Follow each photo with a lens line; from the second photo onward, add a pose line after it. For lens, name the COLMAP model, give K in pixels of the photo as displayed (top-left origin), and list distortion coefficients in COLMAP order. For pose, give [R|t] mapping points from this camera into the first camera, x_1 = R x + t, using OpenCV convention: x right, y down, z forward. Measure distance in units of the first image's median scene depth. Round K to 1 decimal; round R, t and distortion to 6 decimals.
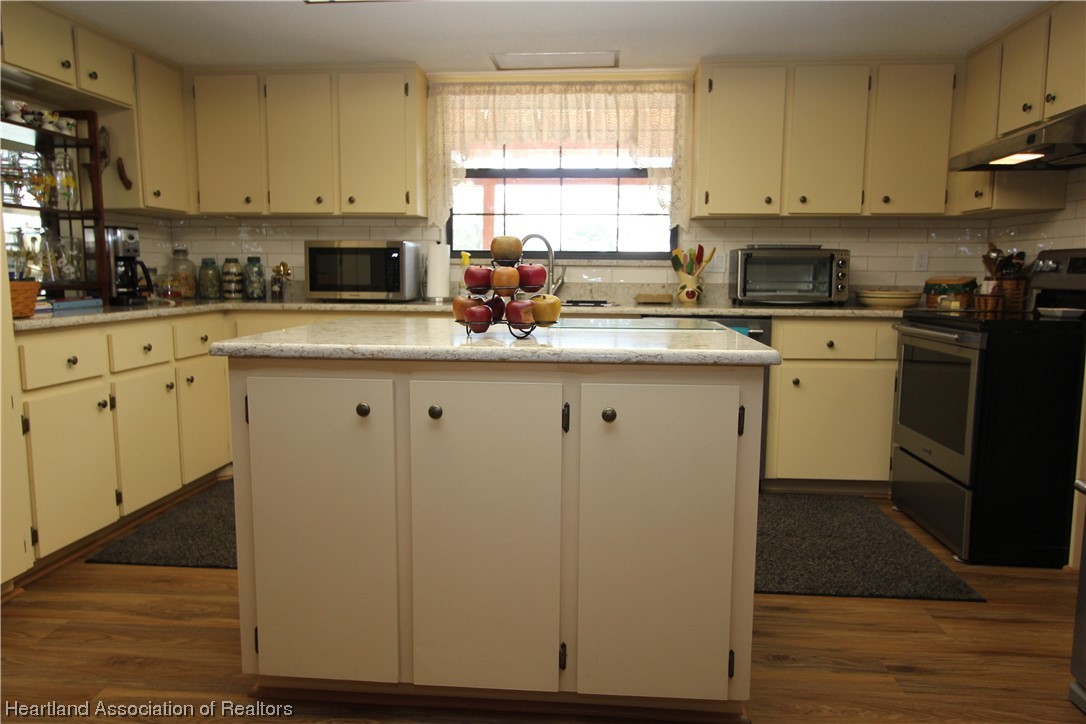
lens RADIAL K [[779.2, 0, 531.5], [0, 779.2, 370.4], [0, 0, 1]] dist [-0.002135, 0.003249]
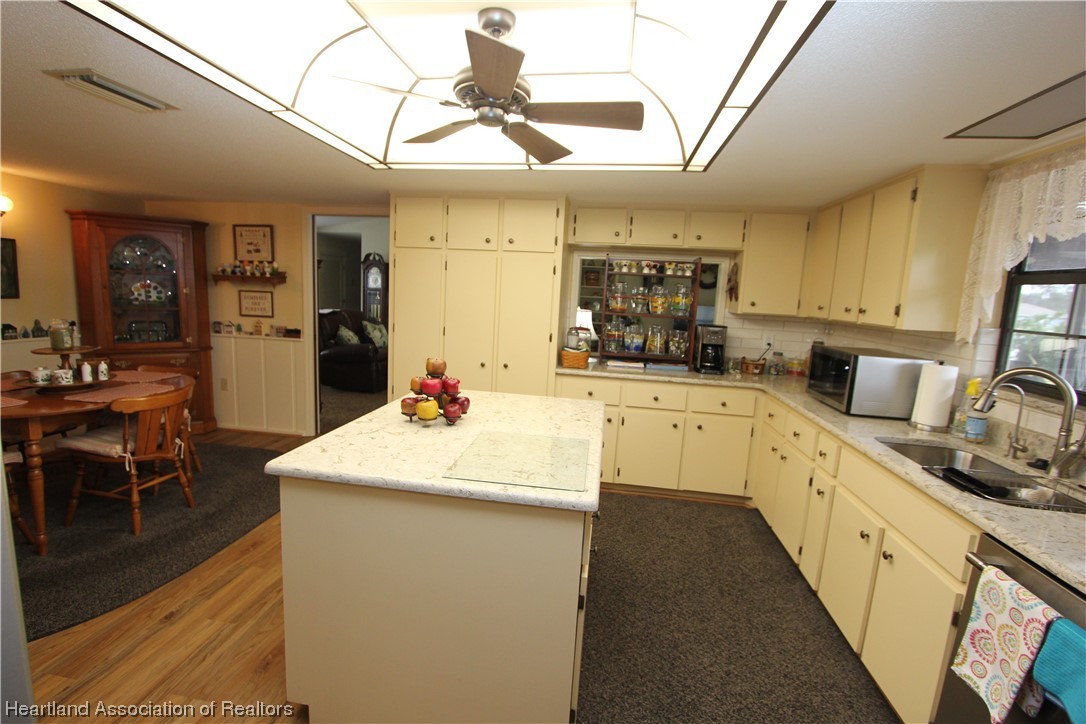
lens RADIAL K [[501.1, 0, 533.0], [0, 501.1, 369.9], [0, 0, 1]] dist [-0.018982, 0.003760]
pose [[-0.063680, 0.147609, -0.986994, 0.483344], [-0.177539, 0.971549, 0.156754, -0.173880], [0.982051, 0.185212, -0.035662, 0.625238]]
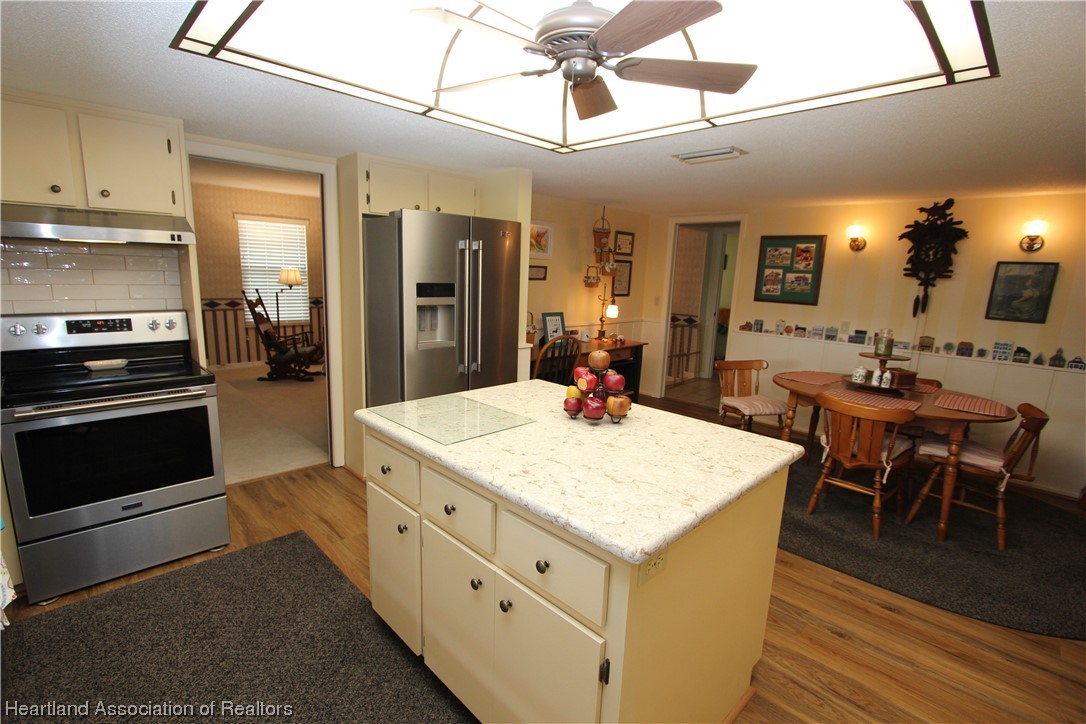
lens RADIAL K [[501.1, 0, 533.0], [0, 501.1, 369.9], [0, 0, 1]] dist [-0.018982, 0.003760]
pose [[-0.759209, -0.157195, 0.631578, -0.271938], [0.045571, 0.955174, 0.292516, -0.213385], [-0.649250, 0.250862, -0.718013, 0.896123]]
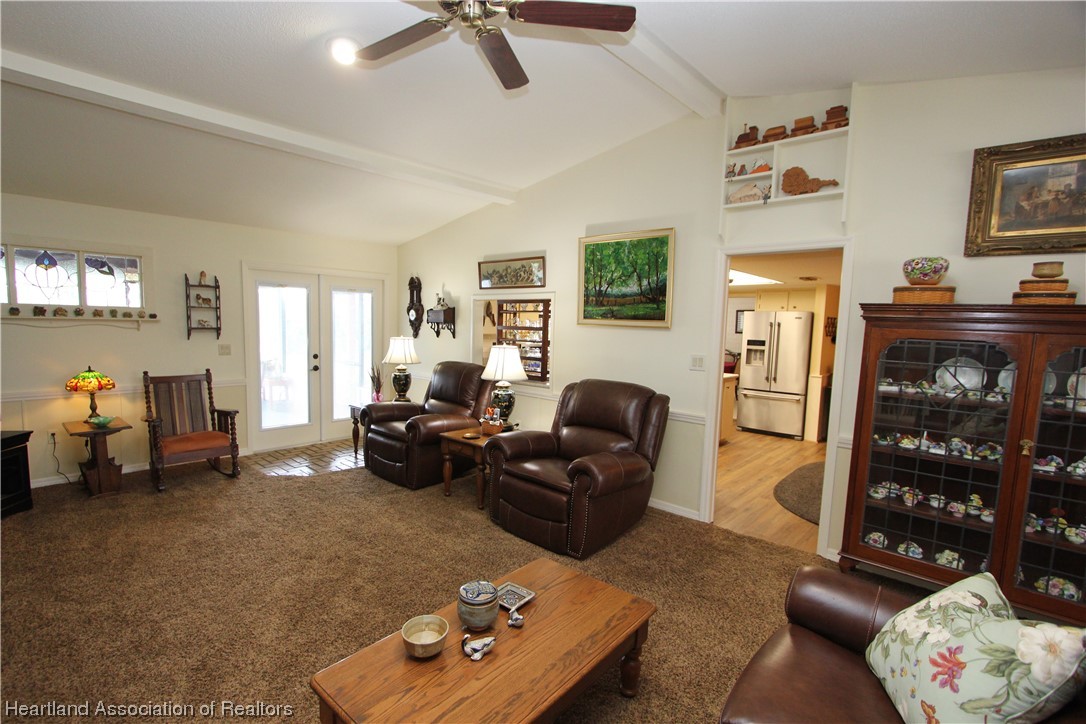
lens RADIAL K [[501.1, 0, 533.0], [0, 501.1, 369.9], [0, 0, 1]] dist [-0.018982, 0.003760]
pose [[0.609017, -0.061661, 0.790757, -1.617172], [0.077757, 0.996813, 0.017843, -0.110409], [-0.789337, 0.050620, 0.611870, -0.058477]]
